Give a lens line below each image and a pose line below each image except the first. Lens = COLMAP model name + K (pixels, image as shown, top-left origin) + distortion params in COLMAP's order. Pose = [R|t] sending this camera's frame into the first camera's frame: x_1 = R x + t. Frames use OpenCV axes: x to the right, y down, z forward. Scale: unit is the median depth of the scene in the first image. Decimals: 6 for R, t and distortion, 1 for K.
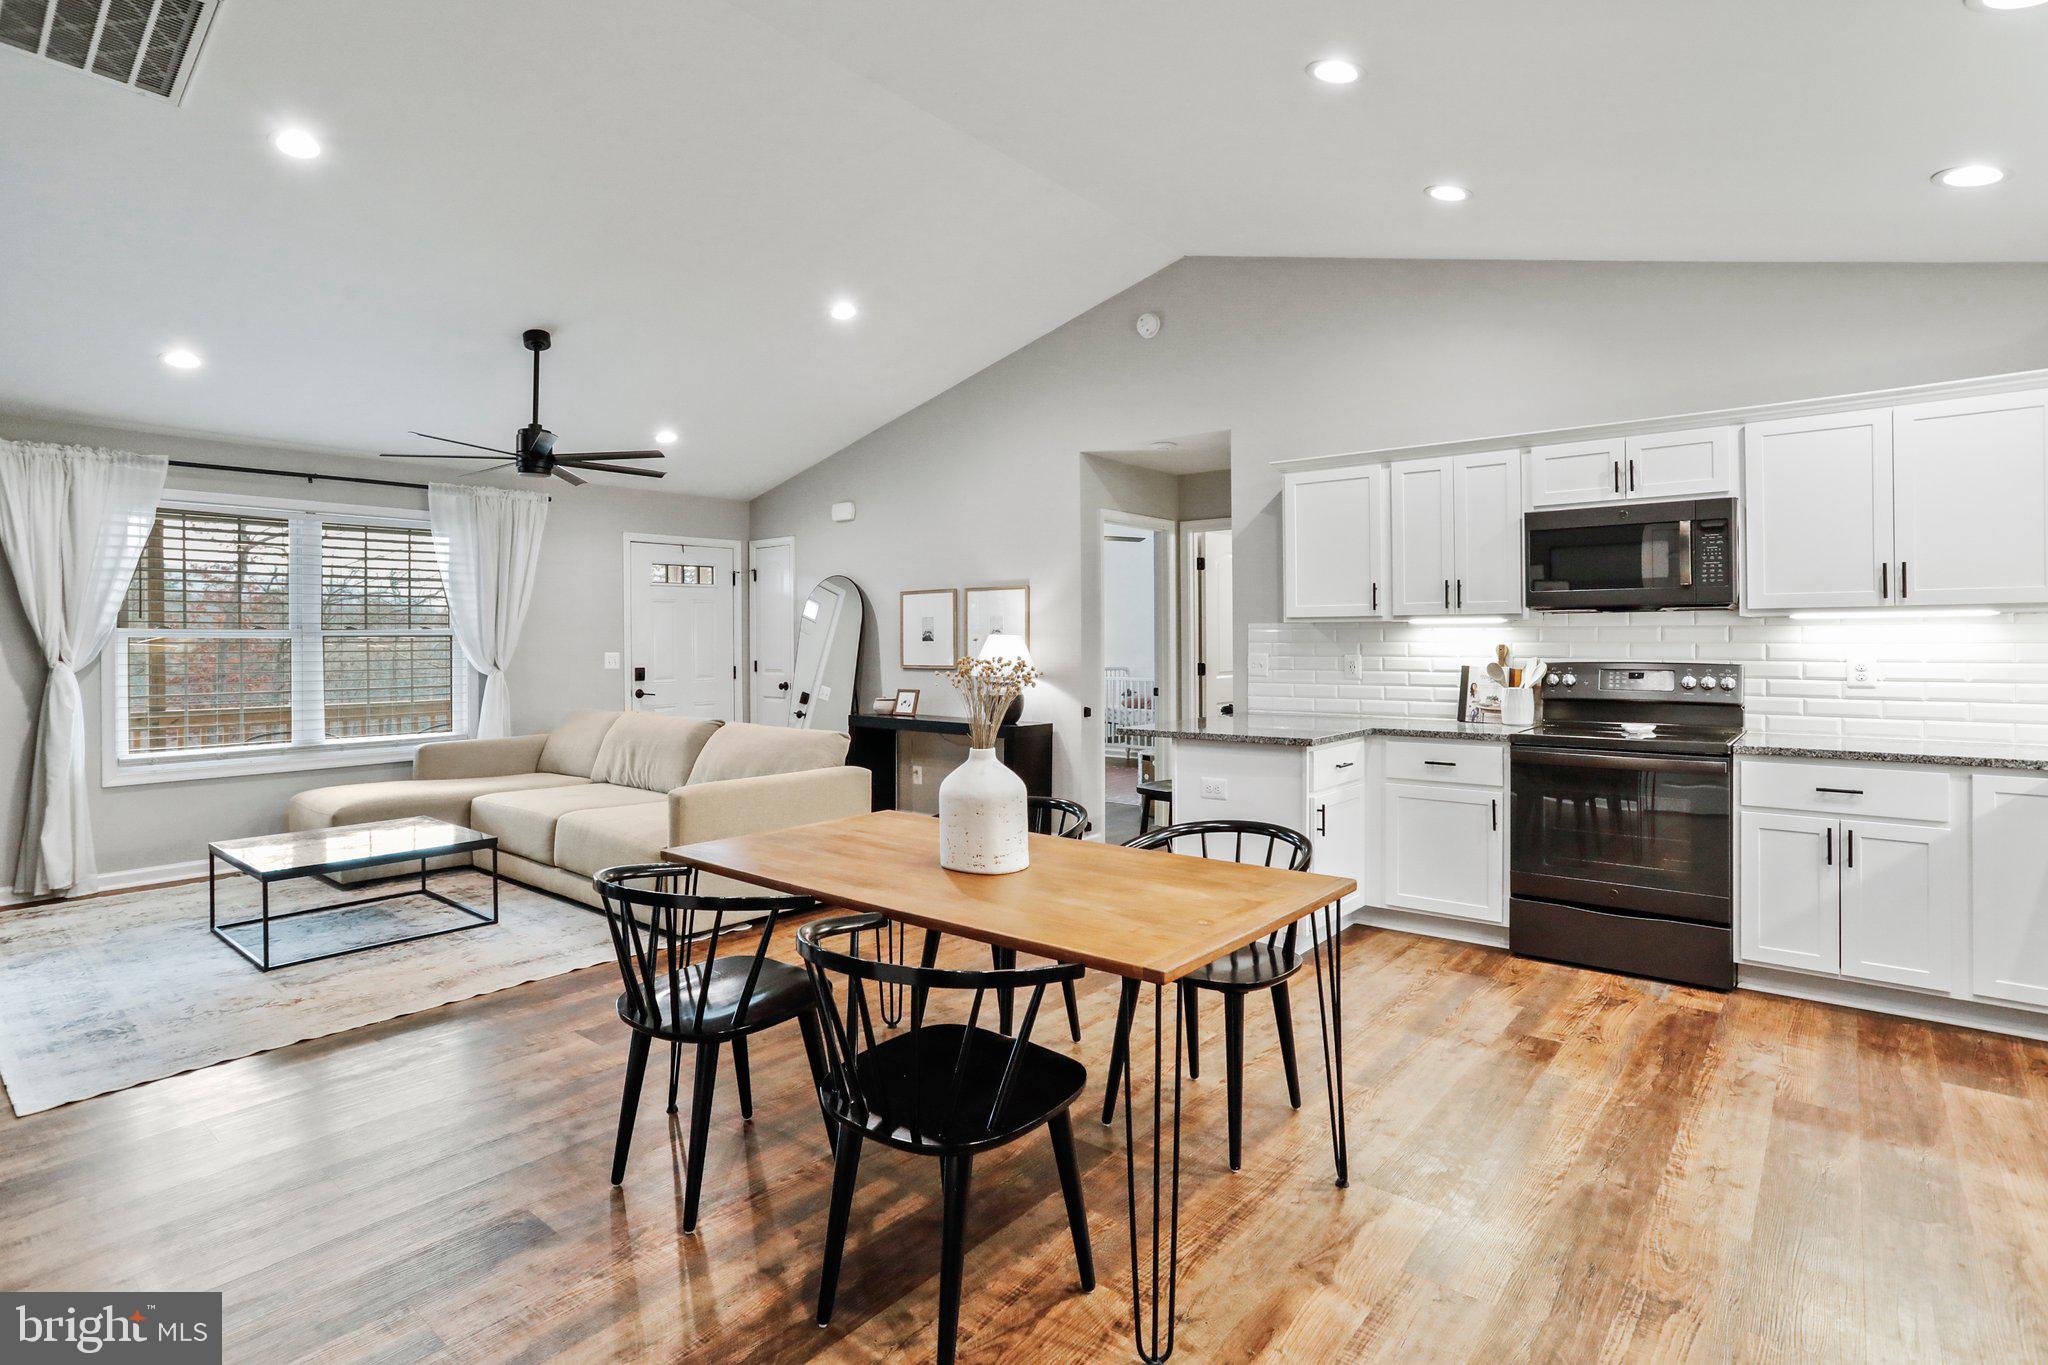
lens RADIAL K [[1008.5, 0, 1009.9], [0, 1008.5, 645.3], [0, 0, 1]] dist [-0.046018, 0.022416]
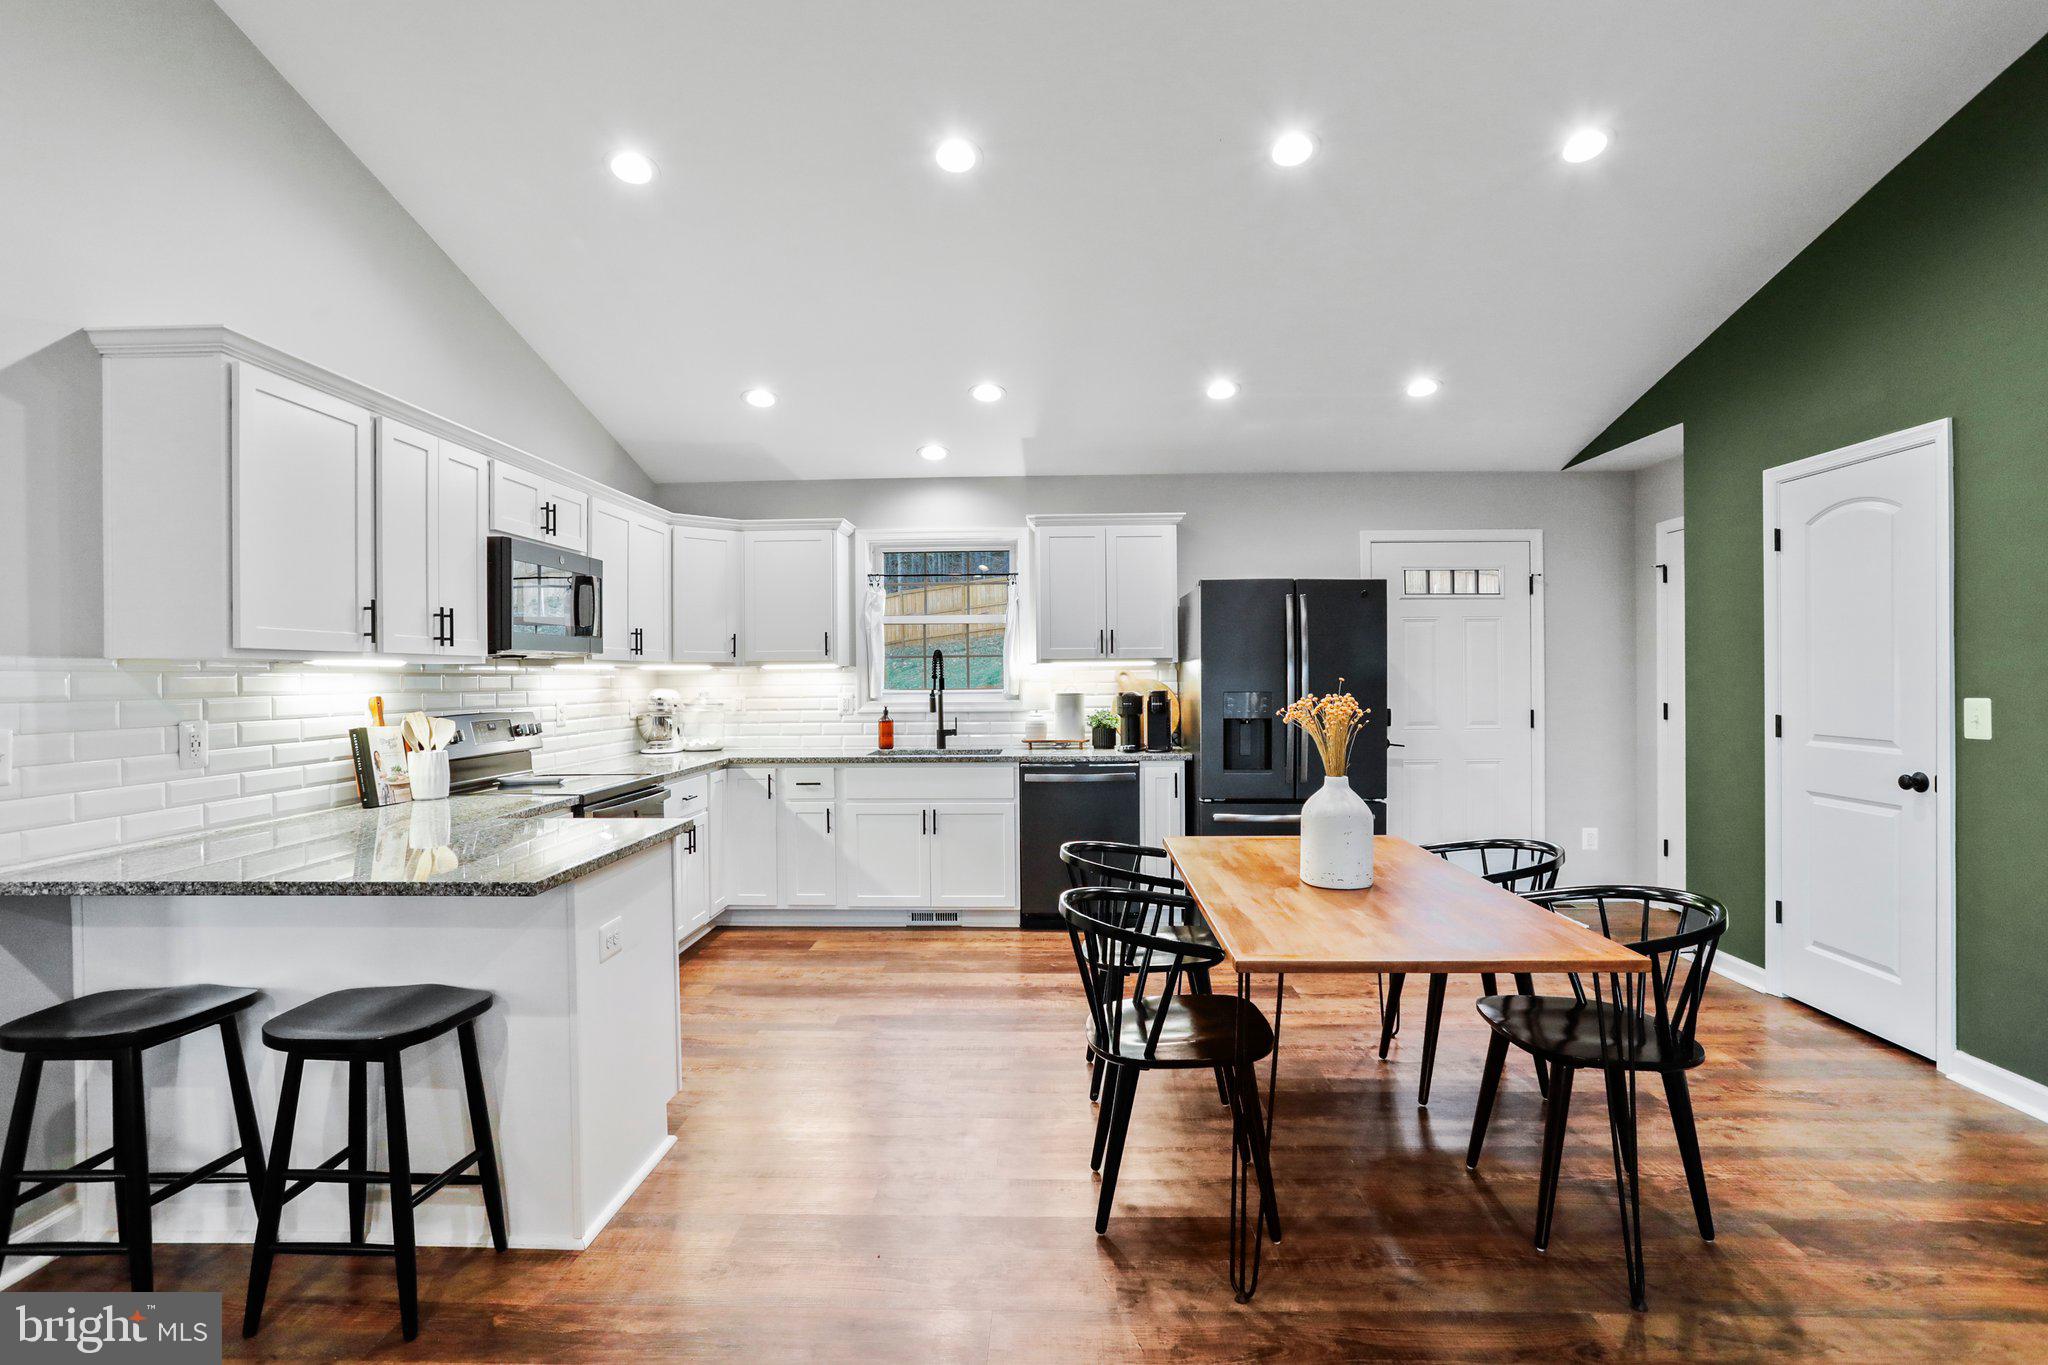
lens RADIAL K [[1008.5, 0, 1017.2], [0, 1008.5, 687.0], [0, 0, 1]] dist [-0.046018, 0.022416]
pose [[-0.608326, 0.002864, 0.793682, -0.341940], [0.017270, 0.999804, 0.009629, -0.006073], [-0.793499, 0.019565, -0.608257, 0.976645]]
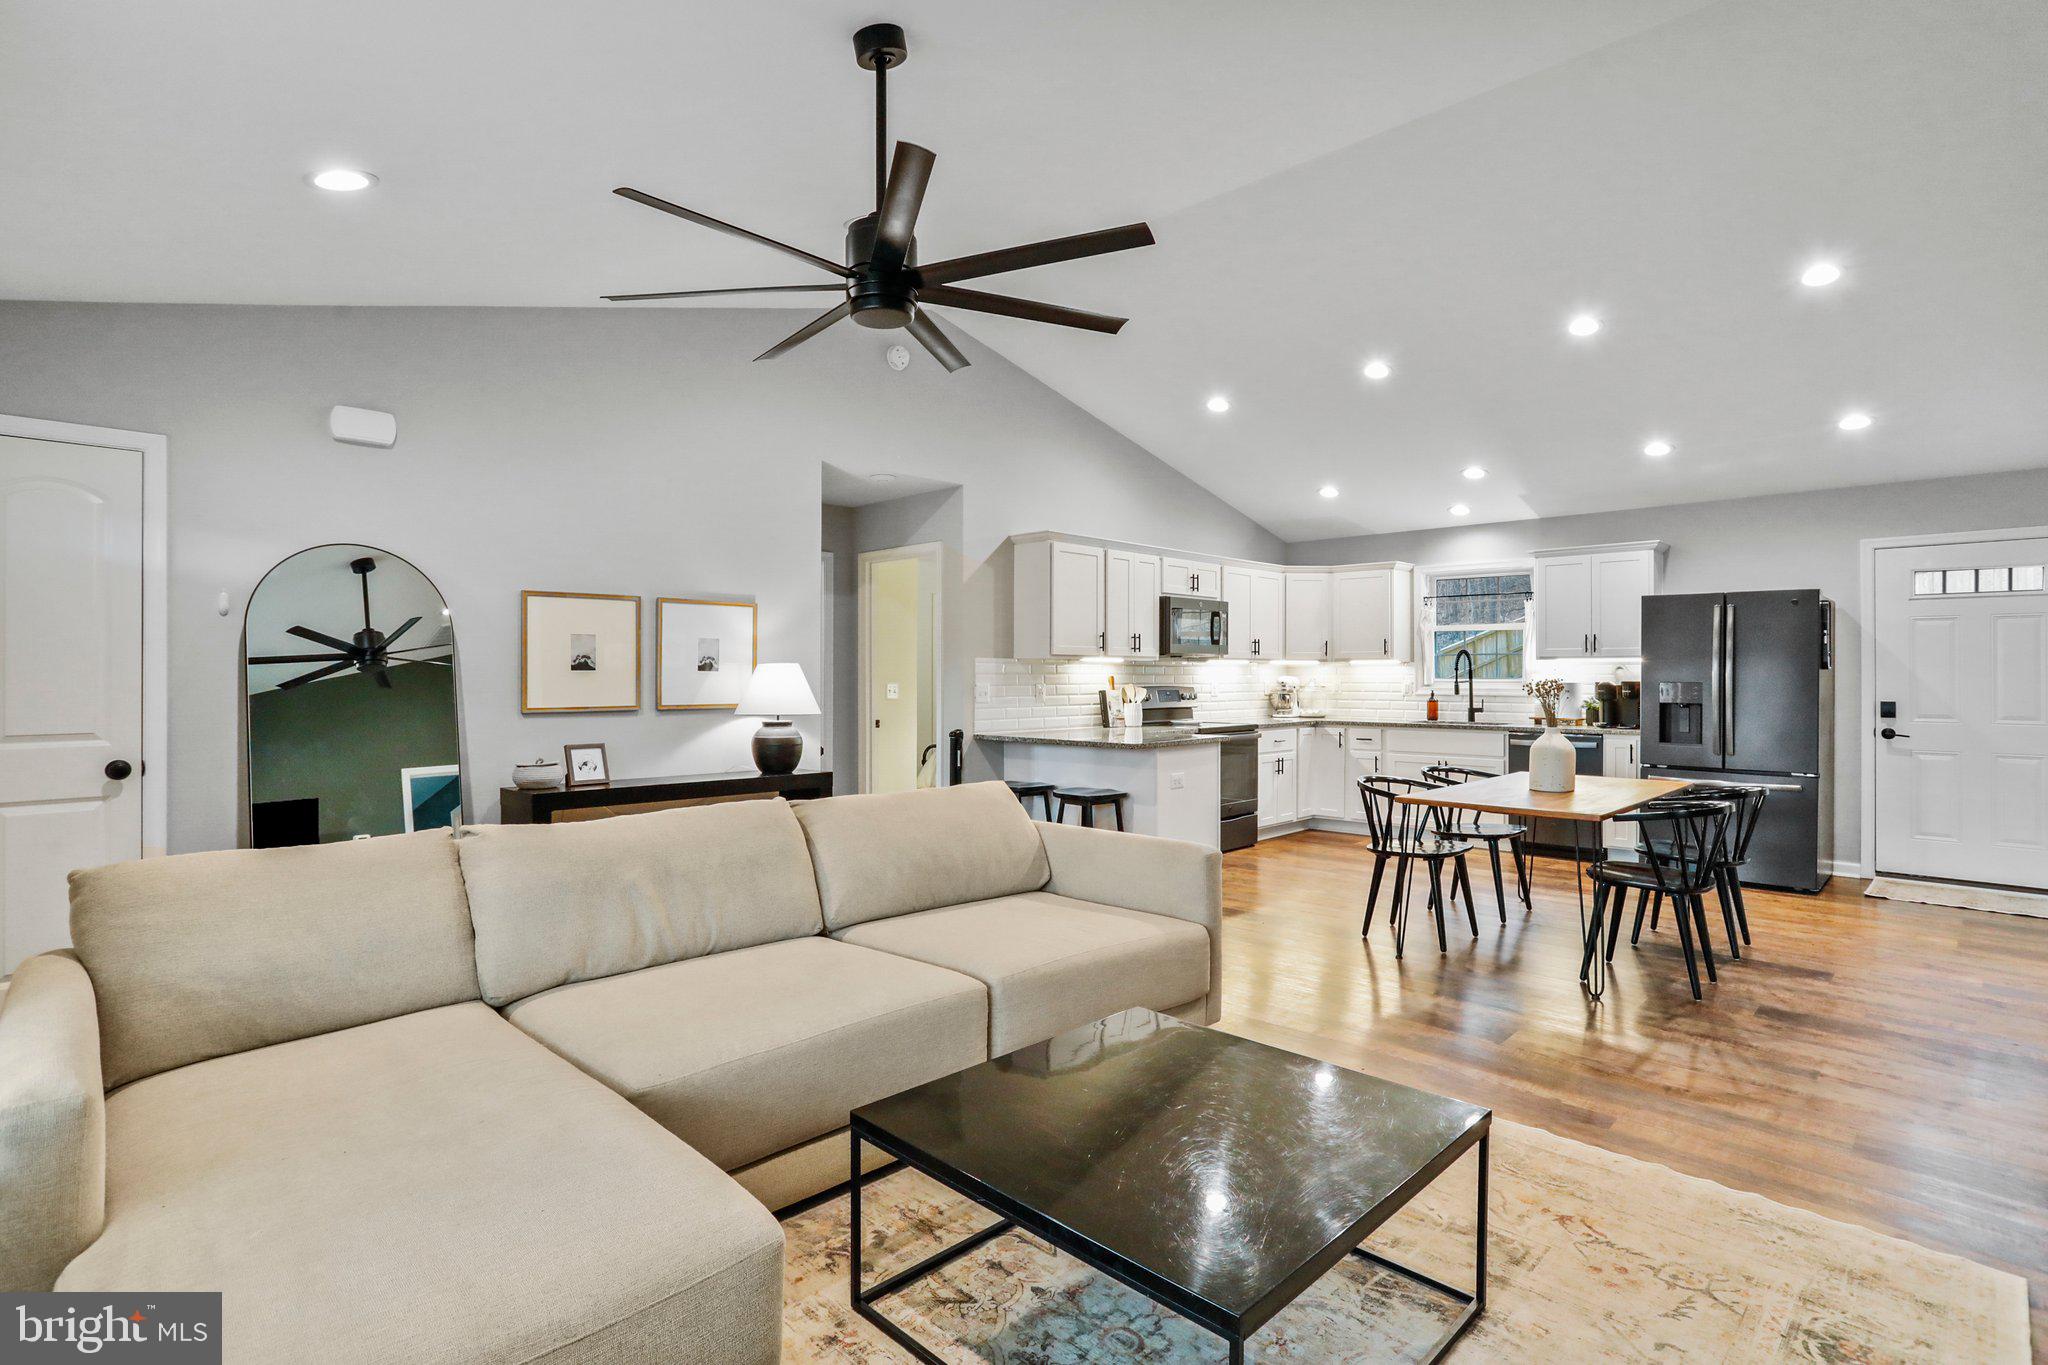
lens RADIAL K [[1008.5, 0, 1033.0], [0, 1008.5, 672.5], [0, 0, 1]] dist [-0.046018, 0.022416]
pose [[0.078702, 0.008096, 0.996865, -0.980790], [0.004695, 0.999953, -0.008492, 0.006038], [-0.996887, 0.005348, 0.078660, 0.911292]]
